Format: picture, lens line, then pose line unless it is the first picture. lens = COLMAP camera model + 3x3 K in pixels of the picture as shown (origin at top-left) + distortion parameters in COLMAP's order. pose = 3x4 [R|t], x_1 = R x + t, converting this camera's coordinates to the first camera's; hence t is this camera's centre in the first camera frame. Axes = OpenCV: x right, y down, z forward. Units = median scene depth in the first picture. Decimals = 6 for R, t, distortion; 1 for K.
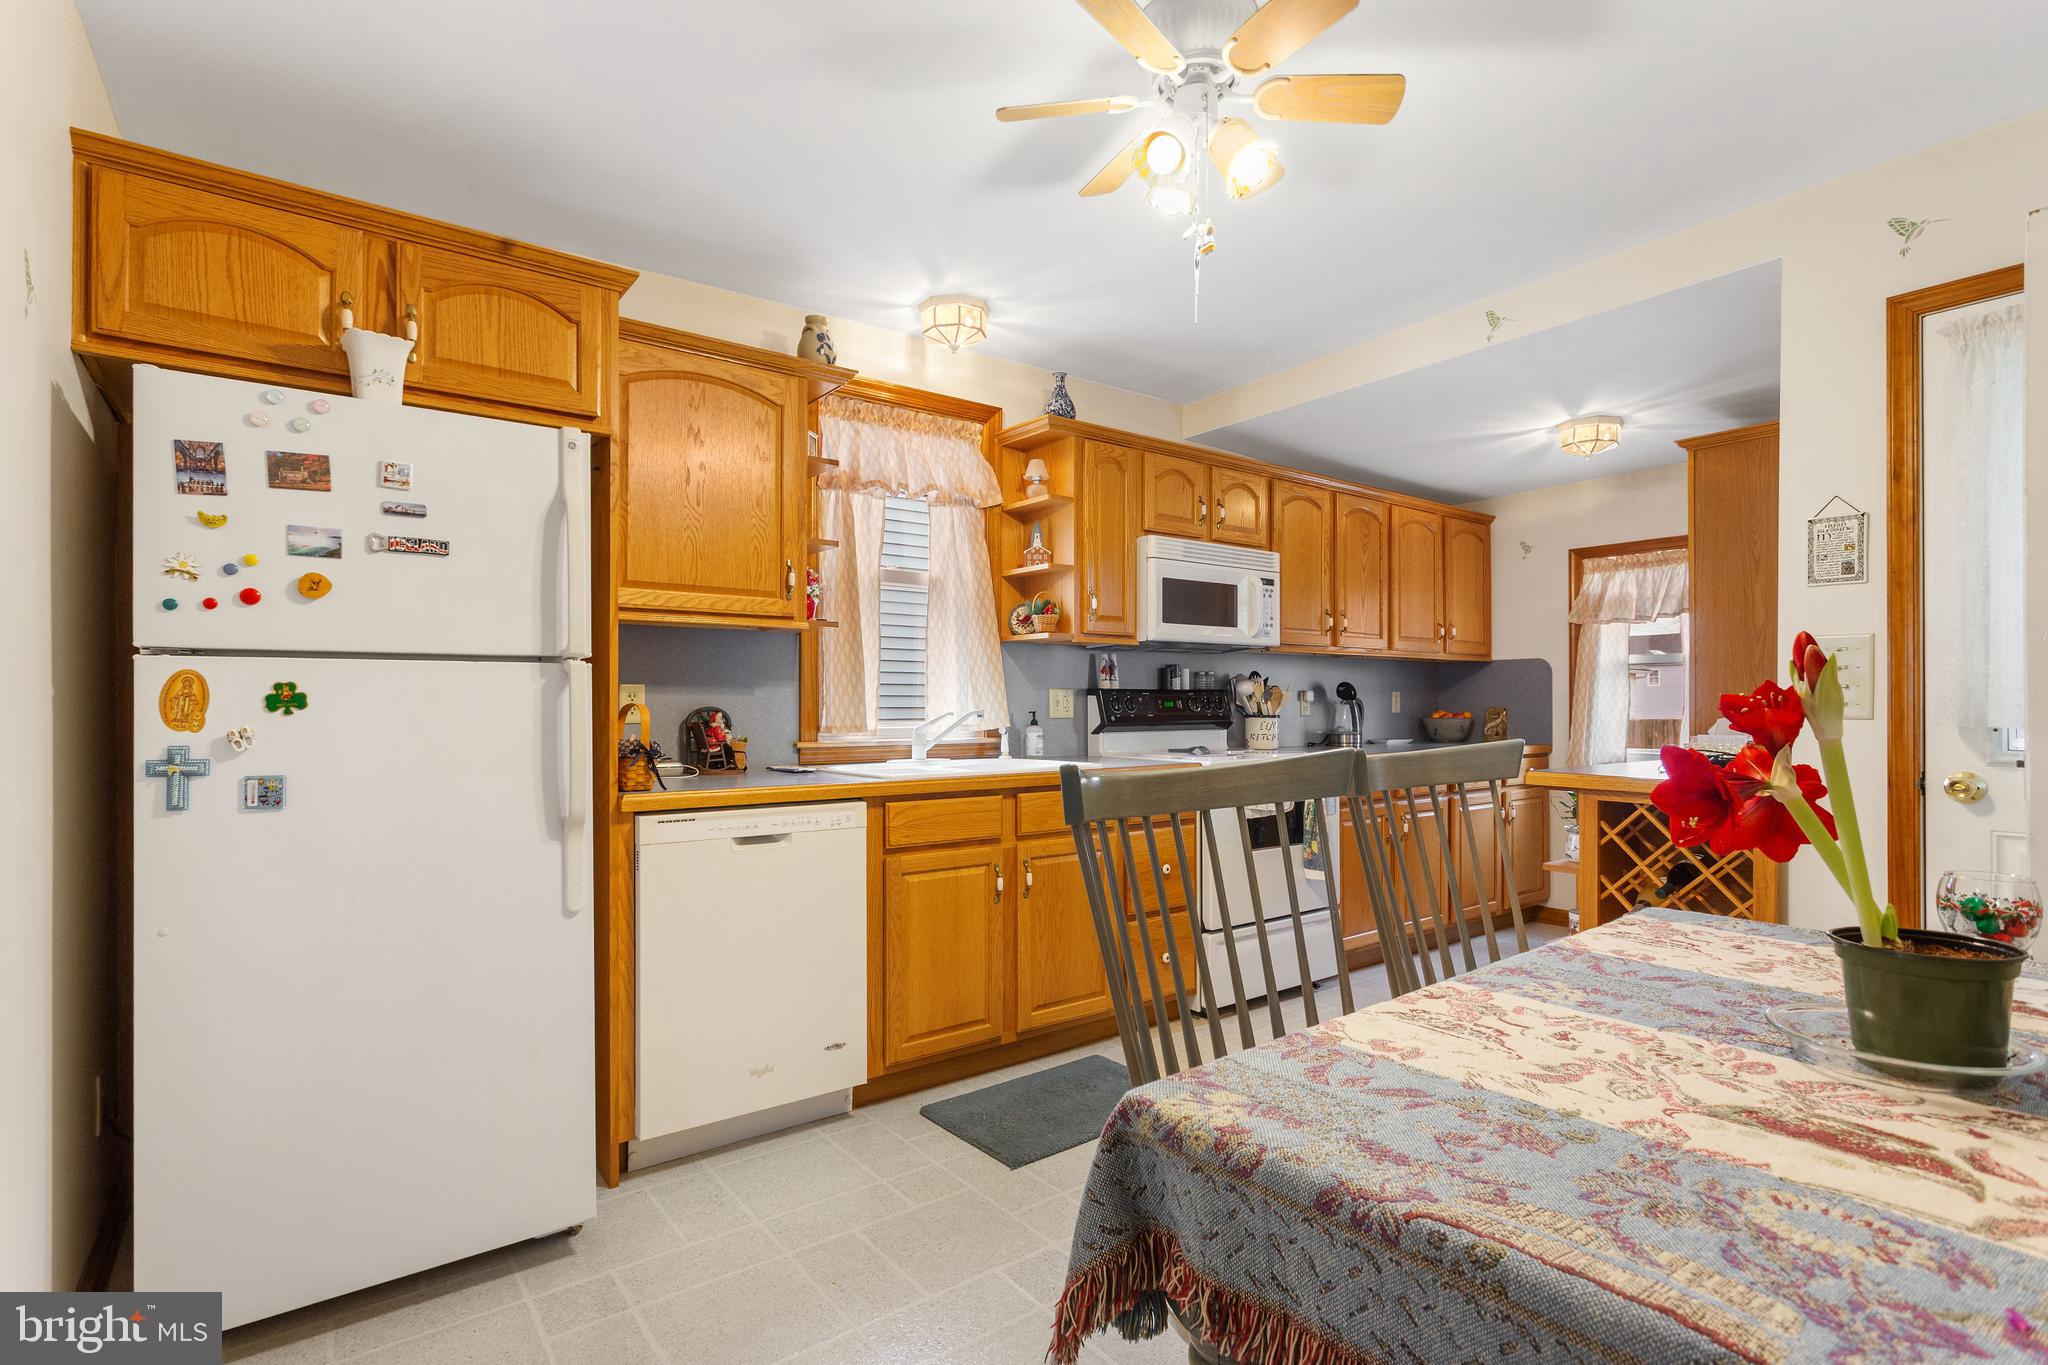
lens RADIAL K [[955.4, 0, 1024.0], [0, 955.4, 682.5], [0, 0, 1]] dist [0.002373, 0.000389]
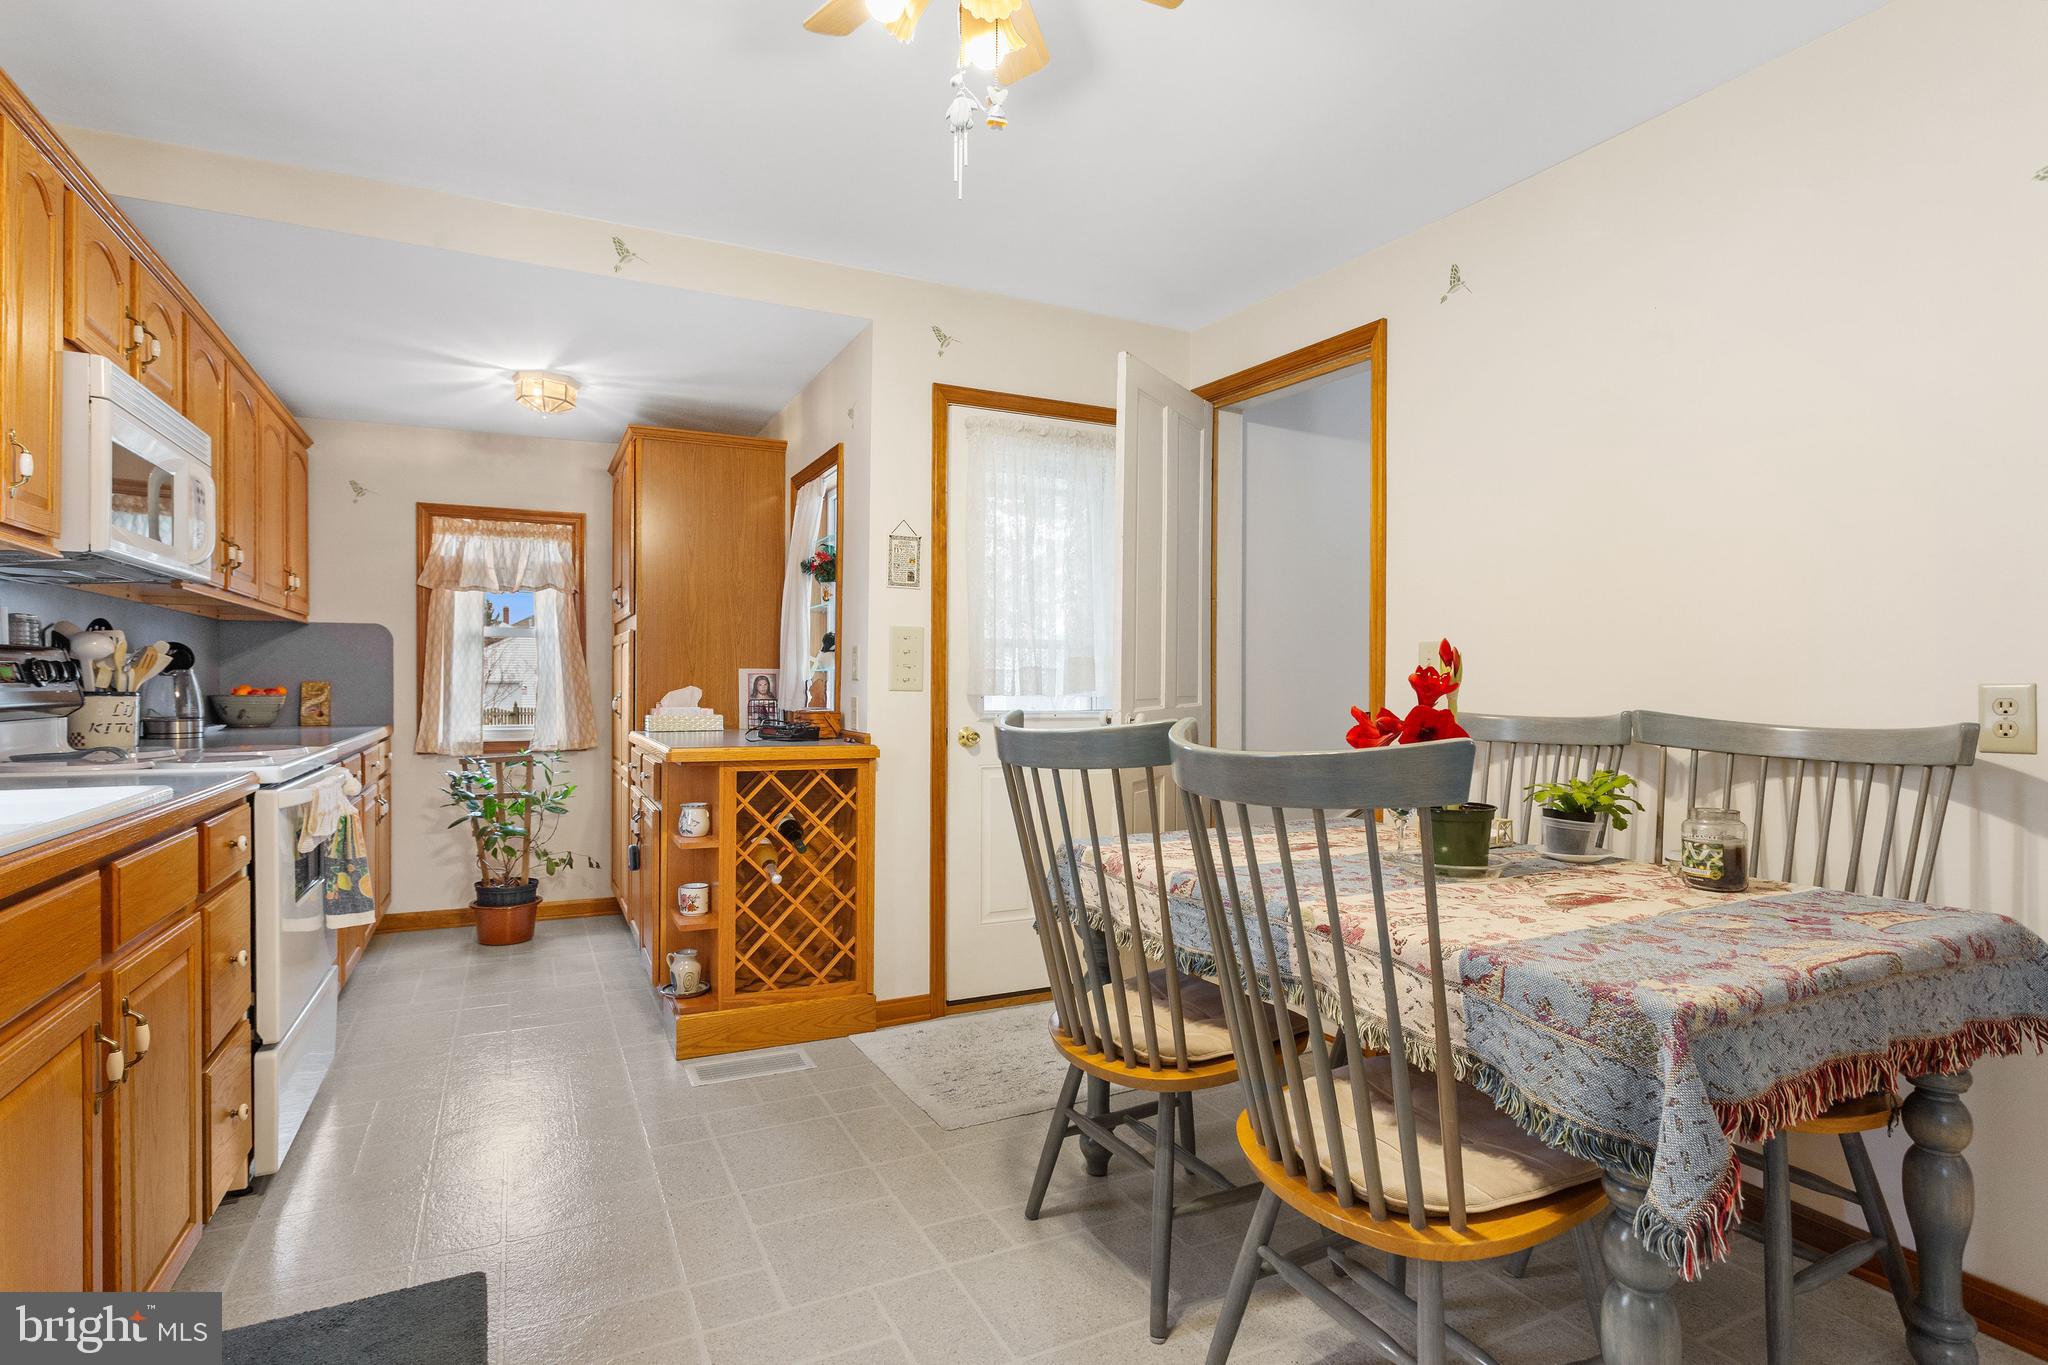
lens RADIAL K [[991.7, 0, 1020.0], [0, 991.7, 690.3], [0, 0, 1]] dist [0.002702, 0.000119]
pose [[0.211438, -0.006147, 0.977372, -0.220015], [-0.027597, 0.999544, 0.012257, 0.008242], [-0.977002, -0.029564, 0.211172, 0.270829]]
